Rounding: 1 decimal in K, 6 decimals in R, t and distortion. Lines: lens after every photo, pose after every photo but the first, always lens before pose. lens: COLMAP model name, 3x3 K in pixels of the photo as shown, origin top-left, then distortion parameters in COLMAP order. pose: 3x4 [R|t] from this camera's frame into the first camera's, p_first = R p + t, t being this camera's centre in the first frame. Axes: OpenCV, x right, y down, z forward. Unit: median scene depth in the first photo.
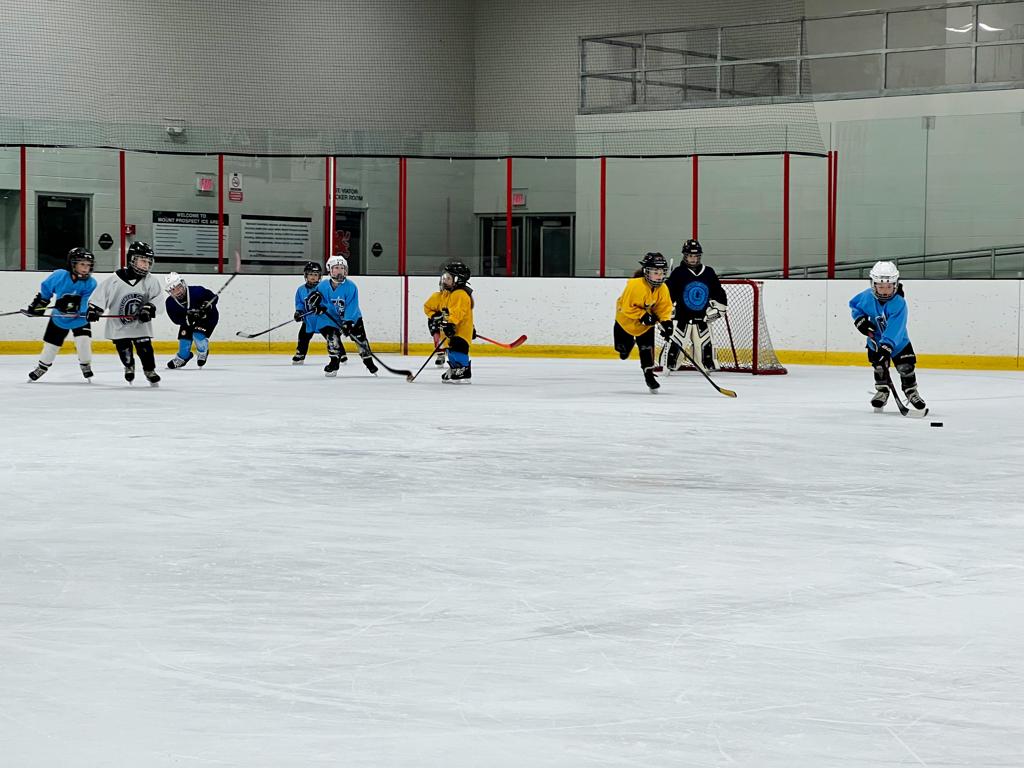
lens RADIAL K [[2305.6, 0, 511.9], [0, 2305.6, 388.6], [0, 0, 1]] dist [0.035687, 3.841602]
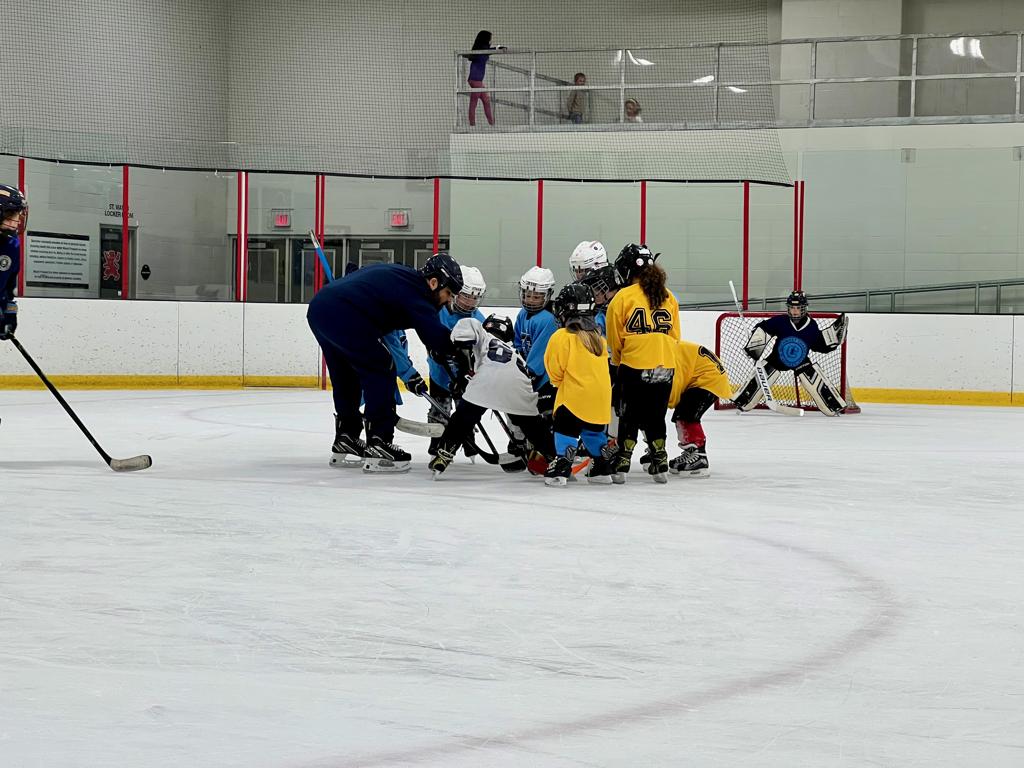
lens RADIAL K [[2305.6, 0, 511.9], [0, 2305.6, 388.6], [0, 0, 1]] dist [0.035687, 3.841602]
pose [[0.953131, -0.001938, 0.302553, -0.254303], [0.004647, 0.999955, -0.008236, -0.007161], [-0.302523, 0.009256, 0.953097, 0.102844]]
